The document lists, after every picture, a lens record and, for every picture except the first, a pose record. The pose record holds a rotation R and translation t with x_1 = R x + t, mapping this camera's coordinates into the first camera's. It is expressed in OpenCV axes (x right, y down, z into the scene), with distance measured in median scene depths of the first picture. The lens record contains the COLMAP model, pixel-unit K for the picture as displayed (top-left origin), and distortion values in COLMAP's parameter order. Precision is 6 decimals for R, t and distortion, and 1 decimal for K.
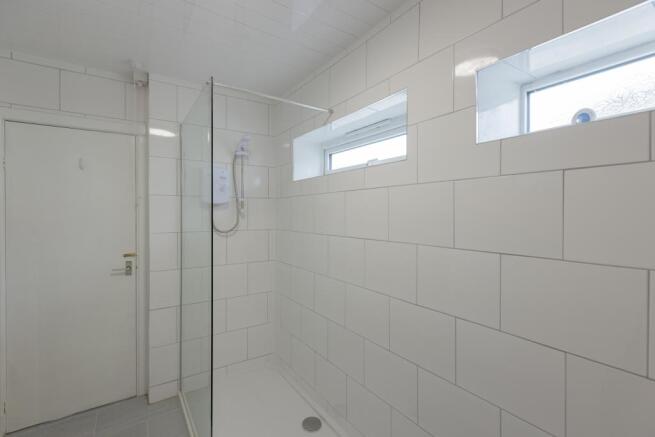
lens RADIAL K [[294.3, 0, 325.3], [0, 294.3, 214.4], [0, 0, 1]] dist [0.000150, -0.000006]
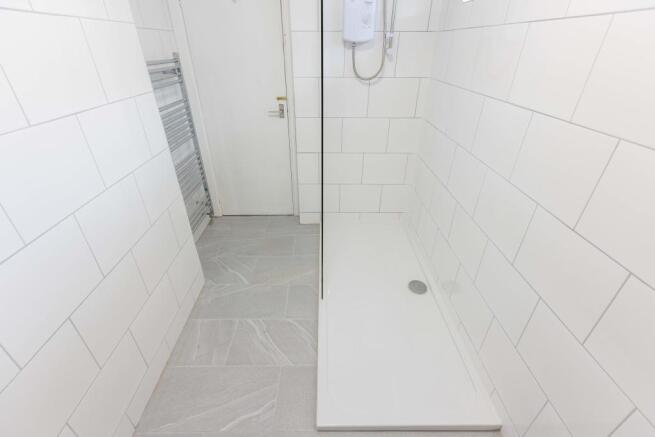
lens RADIAL K [[294.3, 0, 325.3], [0, 294.3, 214.4], [0, 0, 1]] dist [0.000150, -0.000006]
pose [[0.832065, 0.276578, -0.480805, 0.094857], [-0.002750, 0.868863, 0.495046, -0.024537], [0.554672, -0.410588, 0.723710, 0.143312]]
